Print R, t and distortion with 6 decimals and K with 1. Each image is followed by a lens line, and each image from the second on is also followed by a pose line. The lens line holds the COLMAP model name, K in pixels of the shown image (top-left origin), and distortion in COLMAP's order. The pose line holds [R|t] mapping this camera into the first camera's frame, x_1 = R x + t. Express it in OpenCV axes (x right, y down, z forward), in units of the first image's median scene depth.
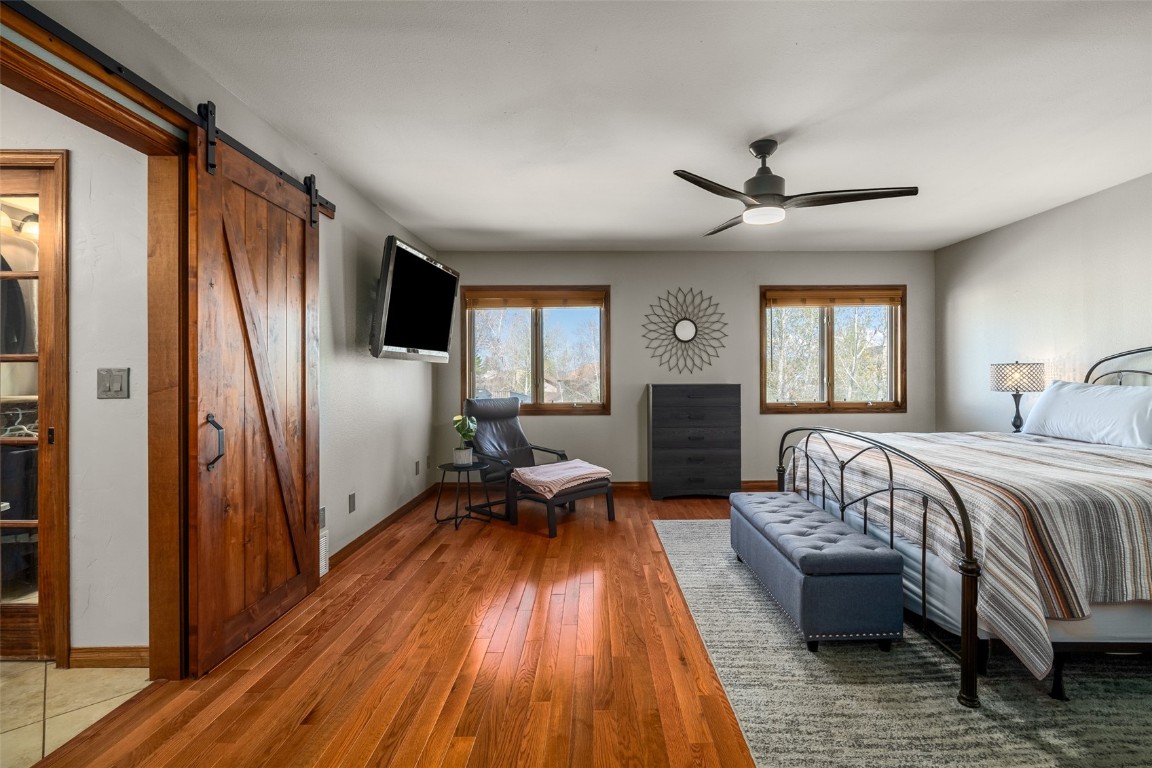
lens RADIAL K [[515.2, 0, 576.9], [0, 515.2, 379.0], [0, 0, 1]] dist [-0.001184, 0.000613]
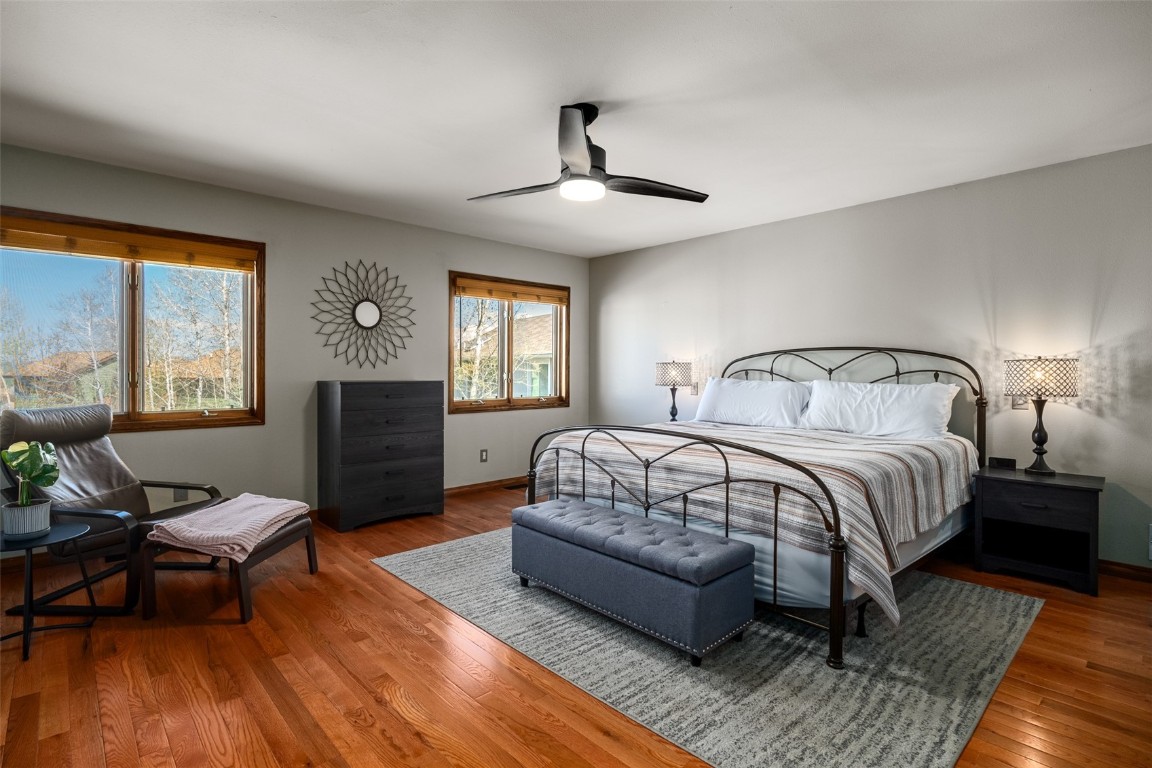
lens RADIAL K [[558.9, 0, 567.0], [0, 558.9, 378.9], [0, 0, 1]] dist [-0.004399, 0.001590]
pose [[0.743619, -0.001944, 0.668601, -0.208928], [-0.002794, 0.999978, 0.006015, 0.000609], [-0.668598, -0.006341, 0.743597, 0.213870]]
